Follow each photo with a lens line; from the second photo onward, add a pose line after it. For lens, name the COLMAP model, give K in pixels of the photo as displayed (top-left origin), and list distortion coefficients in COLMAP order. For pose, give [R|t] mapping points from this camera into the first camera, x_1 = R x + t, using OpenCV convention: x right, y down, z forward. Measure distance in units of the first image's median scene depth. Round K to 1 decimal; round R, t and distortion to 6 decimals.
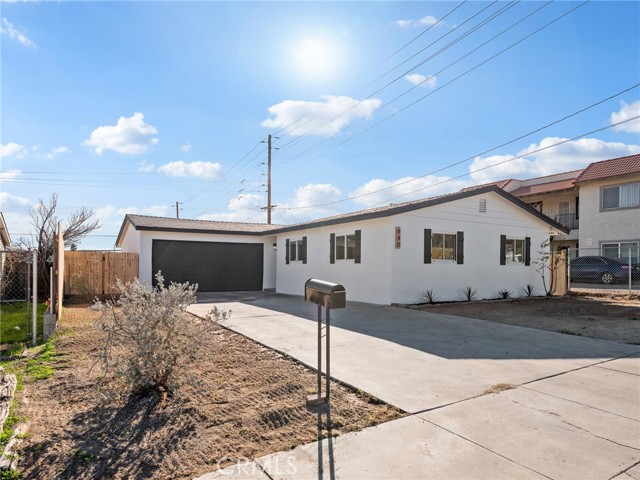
lens RADIAL K [[433.8, 0, 319.8], [0, 433.8, 239.7], [0, 0, 1]] dist [-0.014739, -0.001825]
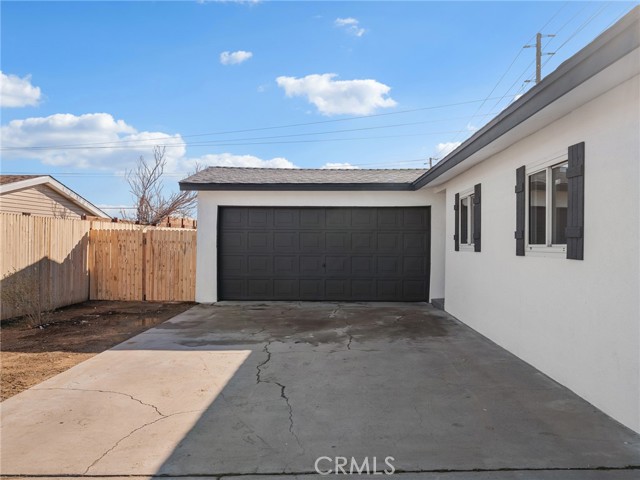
lens RADIAL K [[551.9, 0, 320.3], [0, 551.9, 240.8], [0, 0, 1]] dist [-0.004372, -0.001124]
pose [[0.851717, -0.004670, -0.523982, 0.101295], [0.037150, 0.997982, 0.051492, 0.012387], [0.522684, -0.063323, 0.850172, 0.458370]]
